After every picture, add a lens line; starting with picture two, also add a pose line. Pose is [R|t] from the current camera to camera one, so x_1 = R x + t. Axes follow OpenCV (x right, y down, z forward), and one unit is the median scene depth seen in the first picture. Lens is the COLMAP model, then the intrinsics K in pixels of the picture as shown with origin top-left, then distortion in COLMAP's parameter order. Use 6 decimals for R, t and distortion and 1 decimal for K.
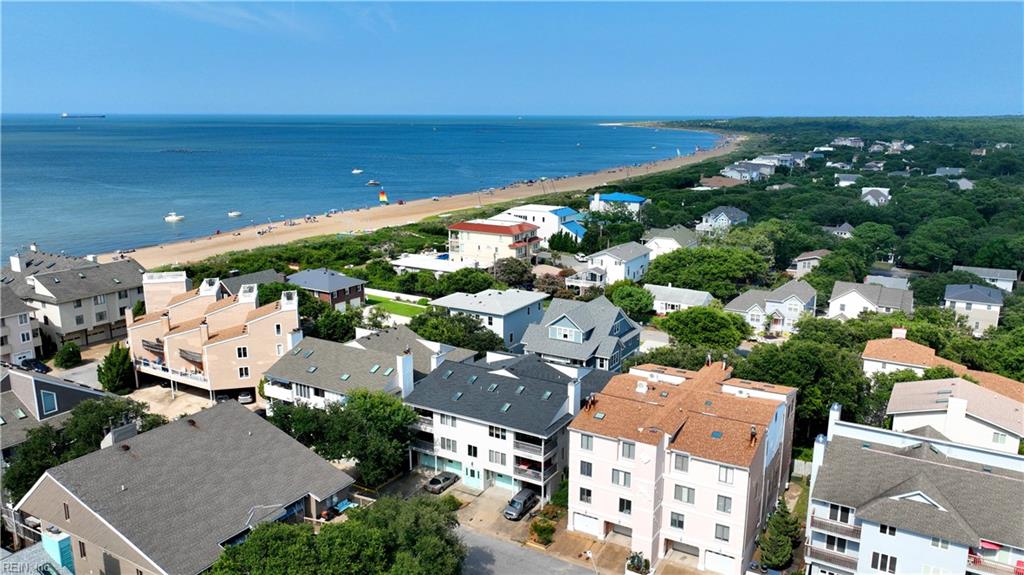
lens RADIAL K [[734.0, 0, 511.0], [0, 734.0, 286.7], [0, 0, 1]] dist [-0.000674, 0.007892]
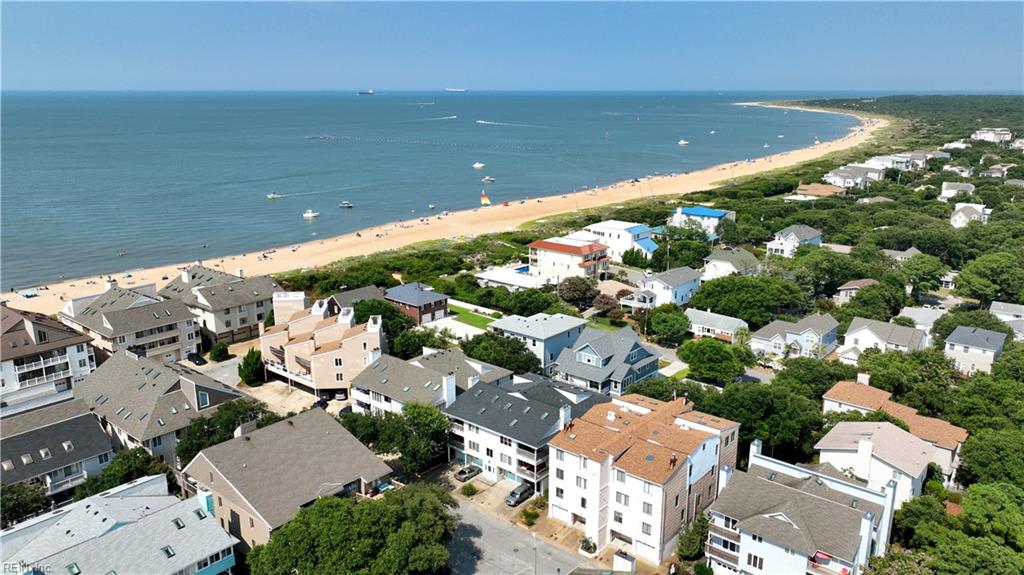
lens RADIAL K [[734.0, 0, 516.1], [0, 734.0, 284.8], [0, 0, 1]] dist [-0.000674, 0.007892]
pose [[0.985397, 0.038146, -0.165945, 0.203954], [-0.033307, 0.998938, 0.031846, -0.127385], [0.166983, -0.025854, 0.985621, -0.310924]]
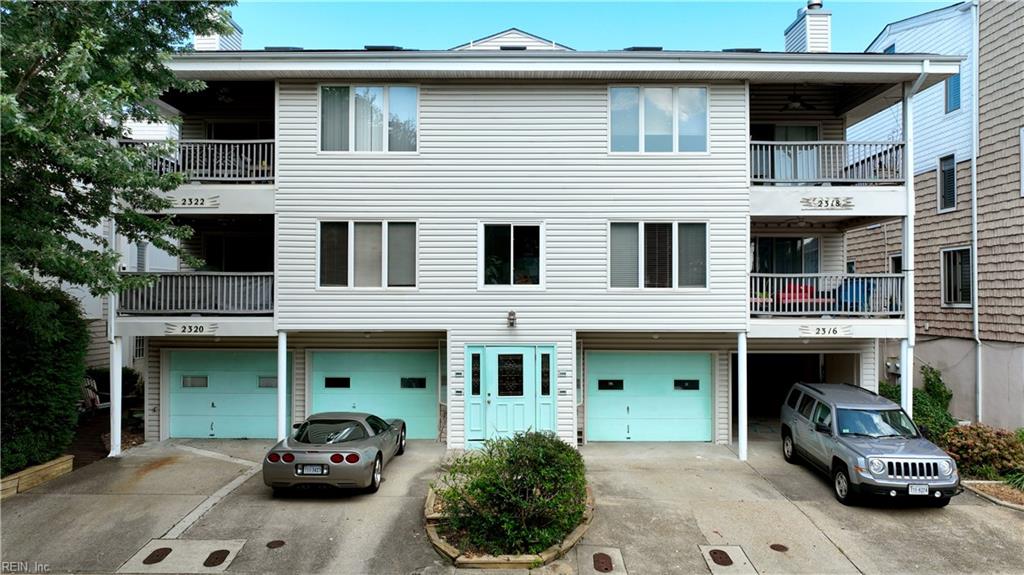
lens RADIAL K [[734.0, 0, 510.2], [0, 734.0, 280.5], [0, 0, 1]] dist [-0.000674, 0.007892]
pose [[0.863474, 0.011369, 0.504265, -0.151181], [0.105276, 0.973665, -0.202220, 0.266077], [-0.493284, 0.227699, 0.839538, 0.816667]]
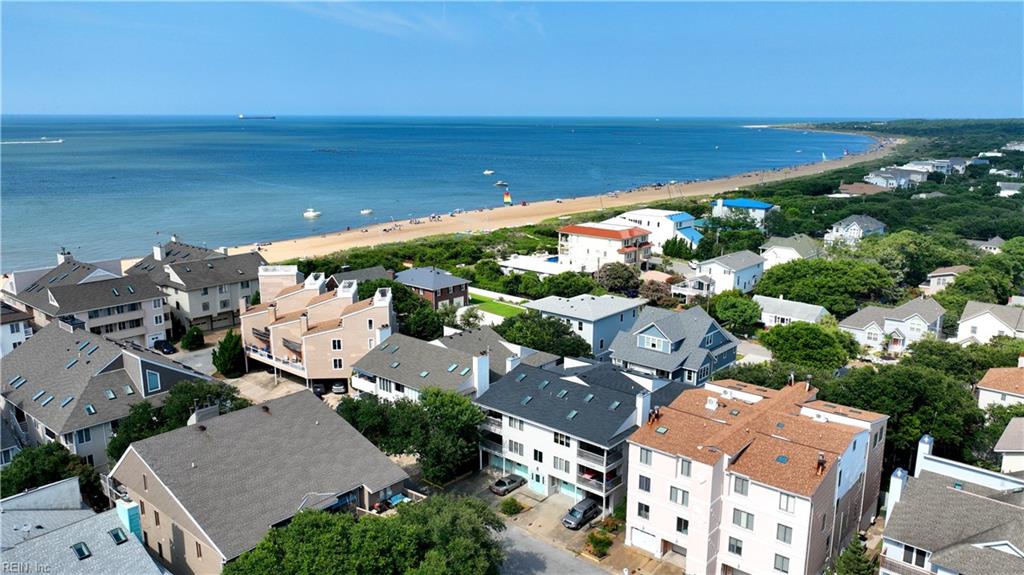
lens RADIAL K [[734.0, 0, 519.5], [0, 734.0, 291.6], [0, 0, 1]] dist [-0.000674, 0.007892]
pose [[0.984789, 0.041087, -0.168828, 0.080150], [-0.040366, 0.999155, 0.007698, -0.006086], [0.169001, -0.000766, 0.985616, 0.011719]]
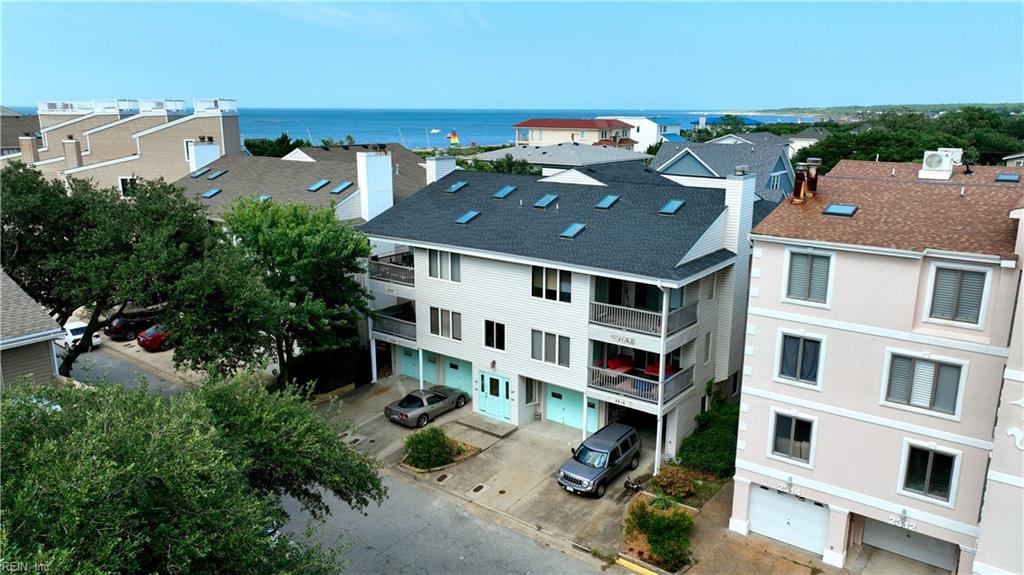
lens RADIAL K [[734.0, 0, 515.2], [0, 734.0, 284.7], [0, 0, 1]] dist [-0.000674, 0.007892]
pose [[0.993661, 0.029185, -0.108567, 0.005768], [-0.027301, 0.999450, 0.018798, 0.181914], [0.109056, -0.015715, 0.993911, 0.557282]]
